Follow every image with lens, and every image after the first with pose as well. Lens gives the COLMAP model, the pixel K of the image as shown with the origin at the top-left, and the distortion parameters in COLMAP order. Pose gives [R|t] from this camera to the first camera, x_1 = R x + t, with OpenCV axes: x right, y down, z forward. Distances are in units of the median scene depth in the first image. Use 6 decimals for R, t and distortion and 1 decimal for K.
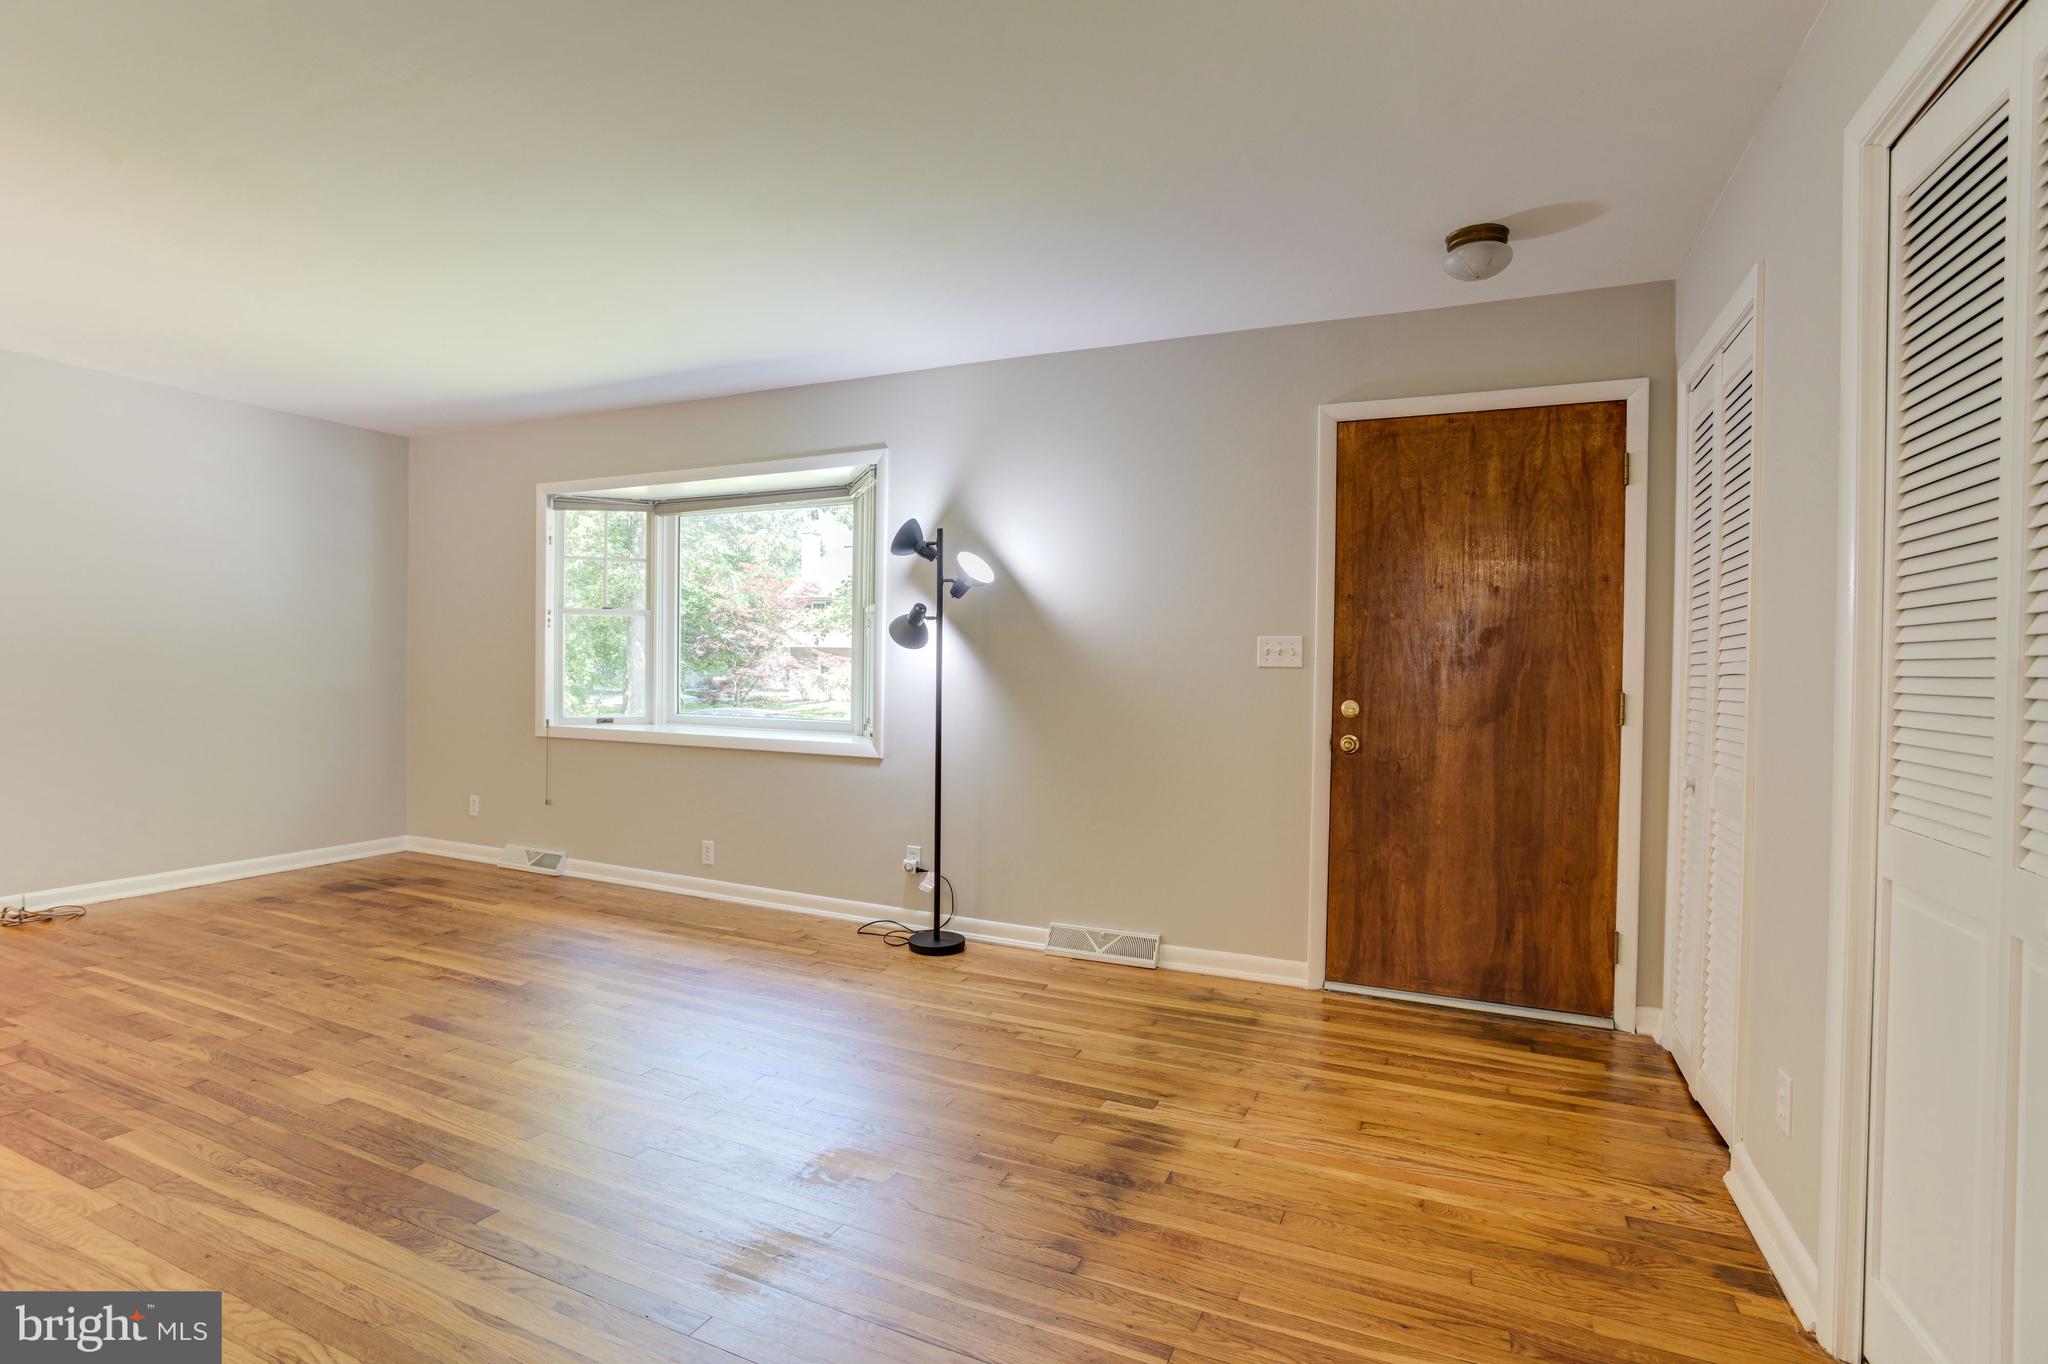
lens RADIAL K [[982.4, 0, 1027.4], [0, 982.4, 678.6], [0, 0, 1]] dist [-0.049346, 0.021440]
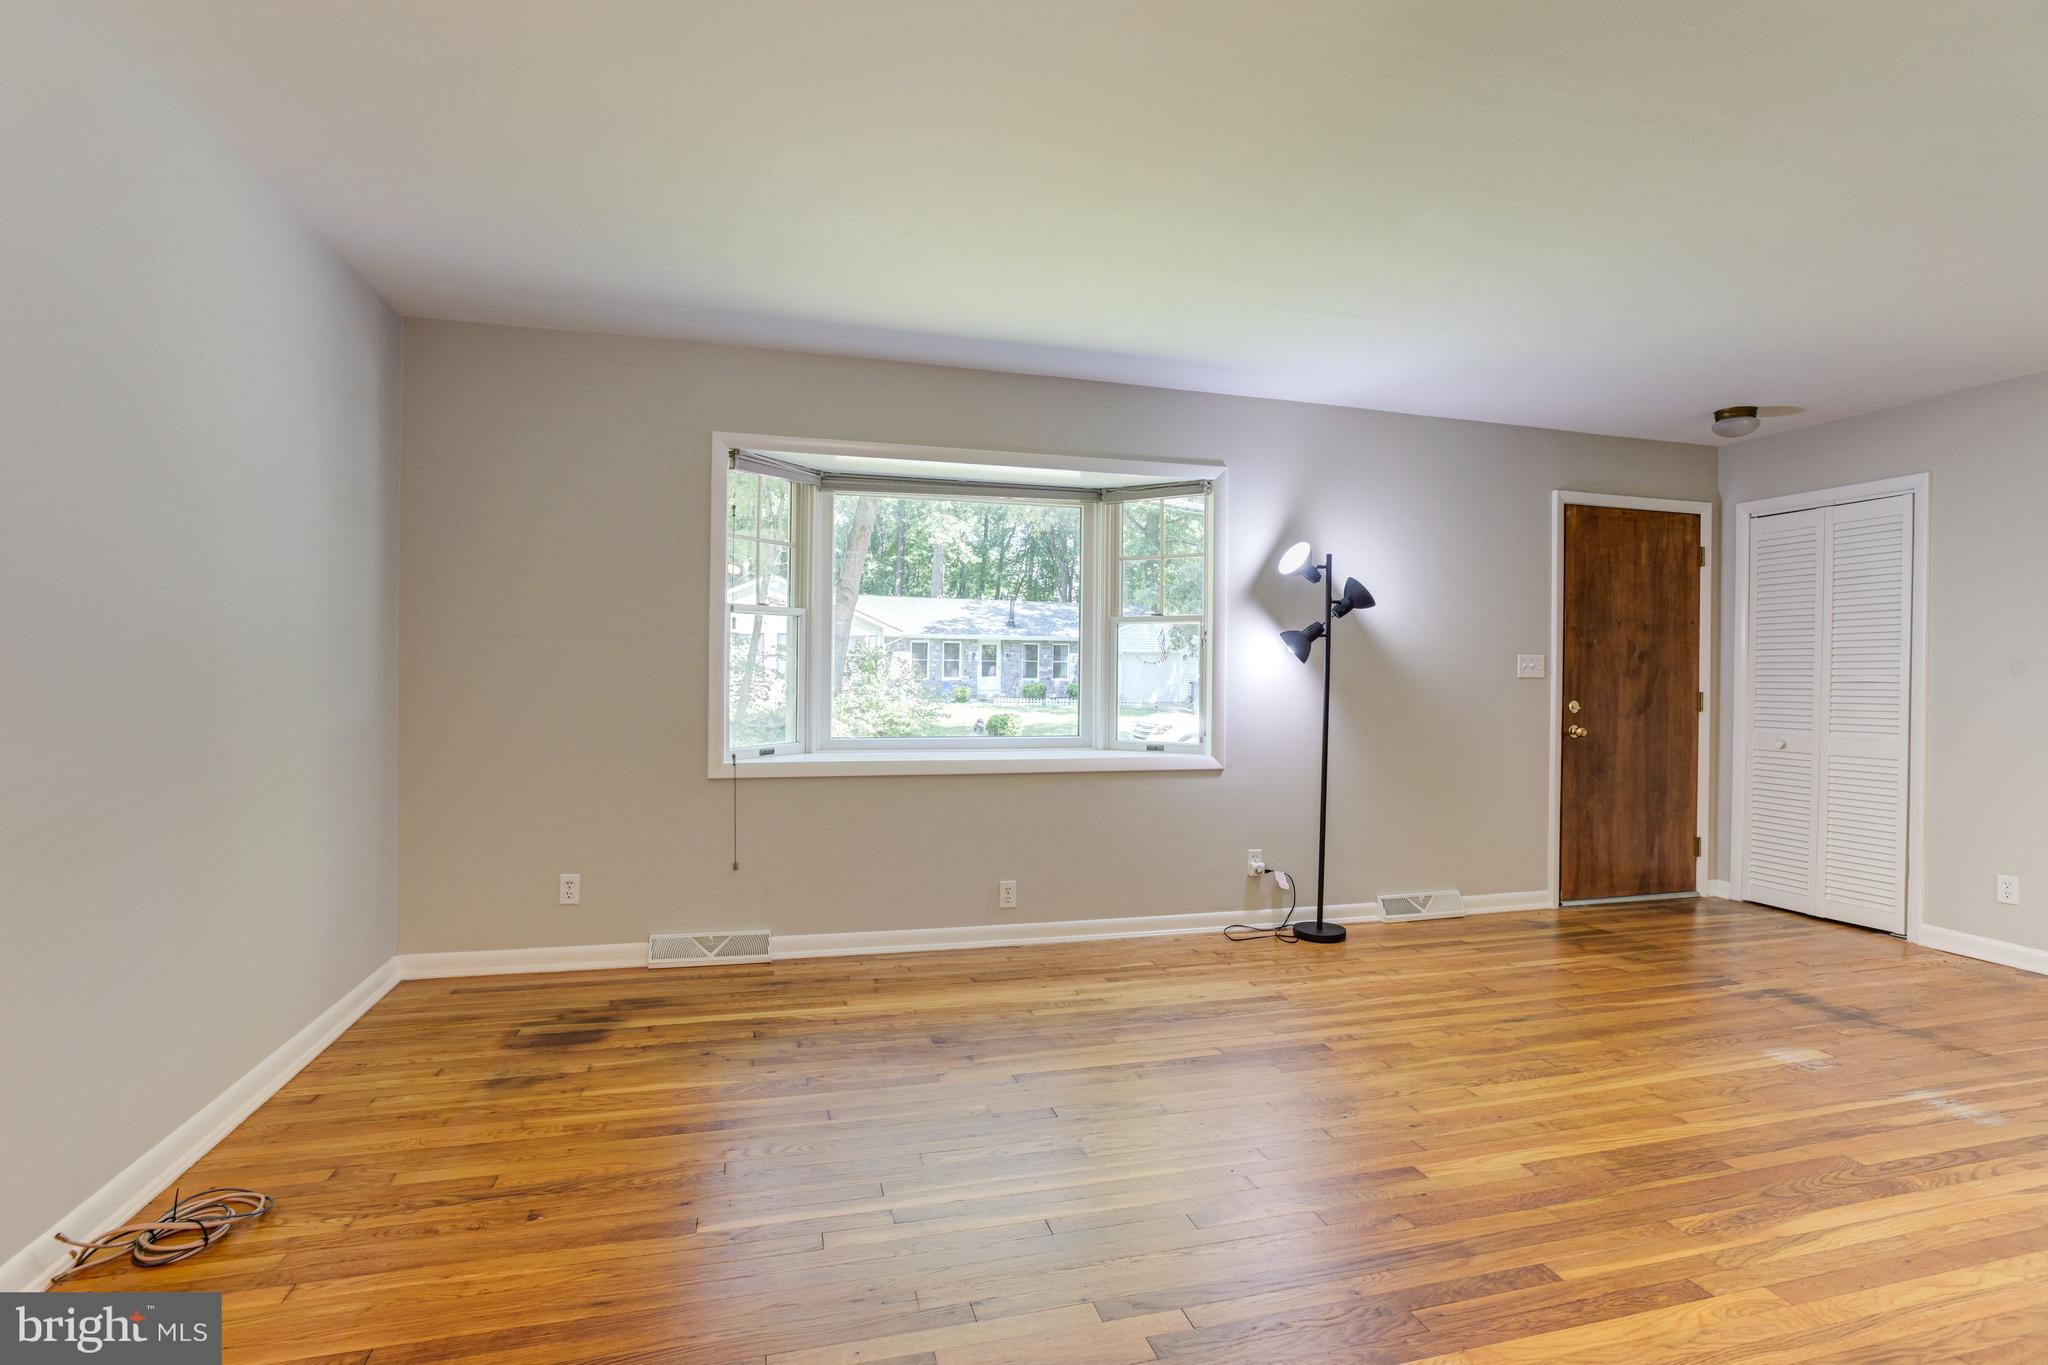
lens RADIAL K [[982.4, 0, 1027.6], [0, 982.4, 680.3], [0, 0, 1]] dist [-0.049346, 0.021440]
pose [[0.765983, -0.011896, 0.642751, -1.188614], [0.010167, 0.999928, 0.006390, -0.024807], [-0.642780, 0.001640, 0.766049, 0.431152]]
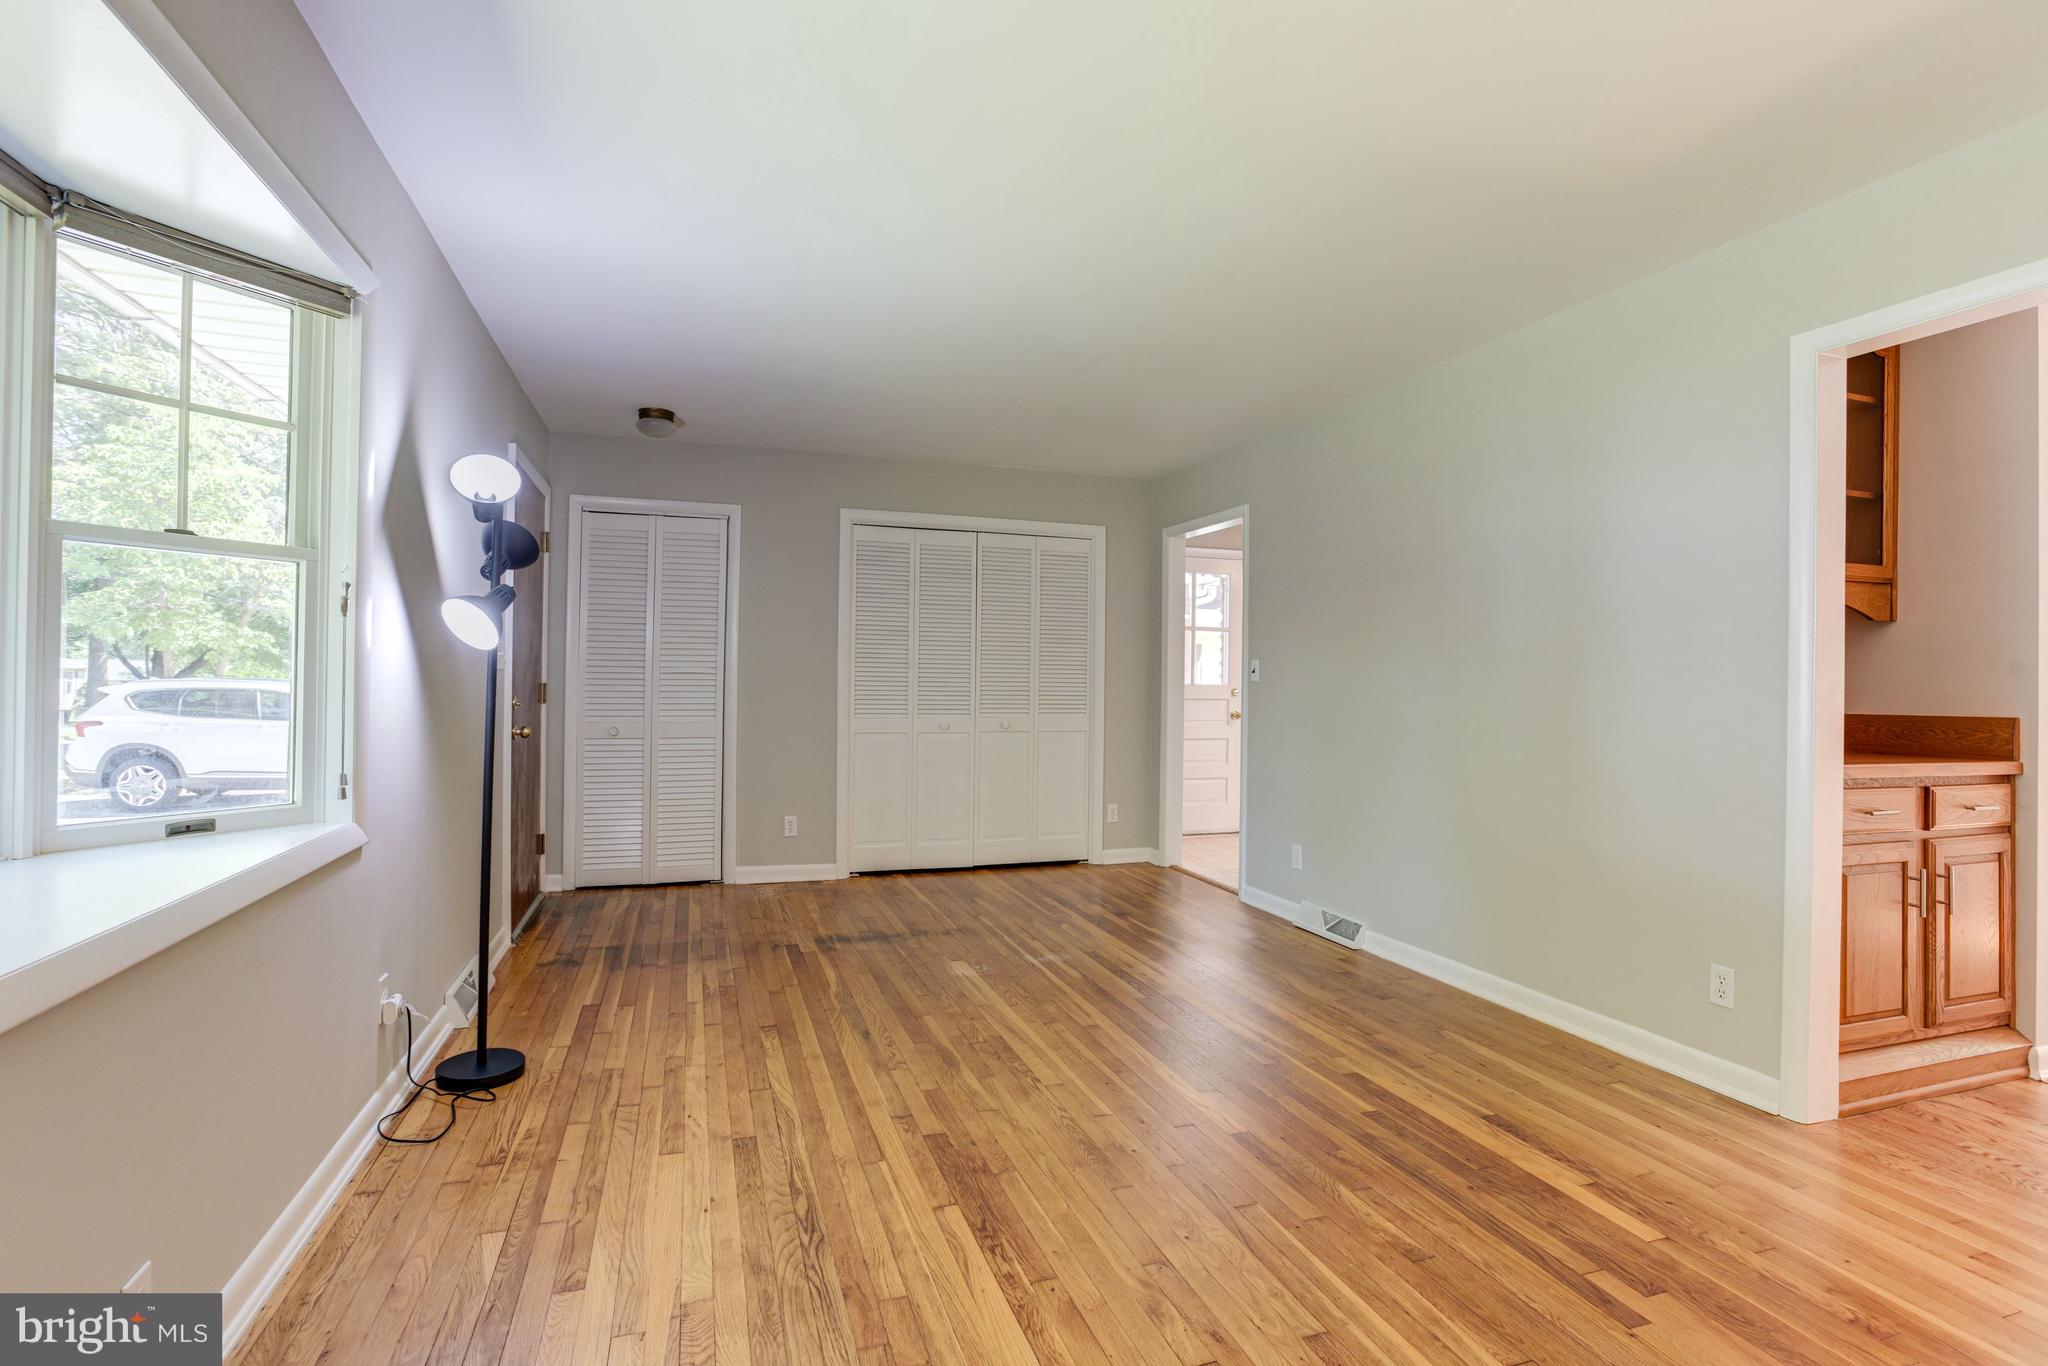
lens RADIAL K [[982.4, 0, 1029.6], [0, 982.4, 672.1], [0, 0, 1]] dist [-0.049346, 0.021440]
pose [[-0.687291, -0.021645, 0.726060, -0.979815], [-0.017143, 0.999761, 0.013577, -0.034533], [-0.726180, -0.003116, -0.687497, 1.363891]]
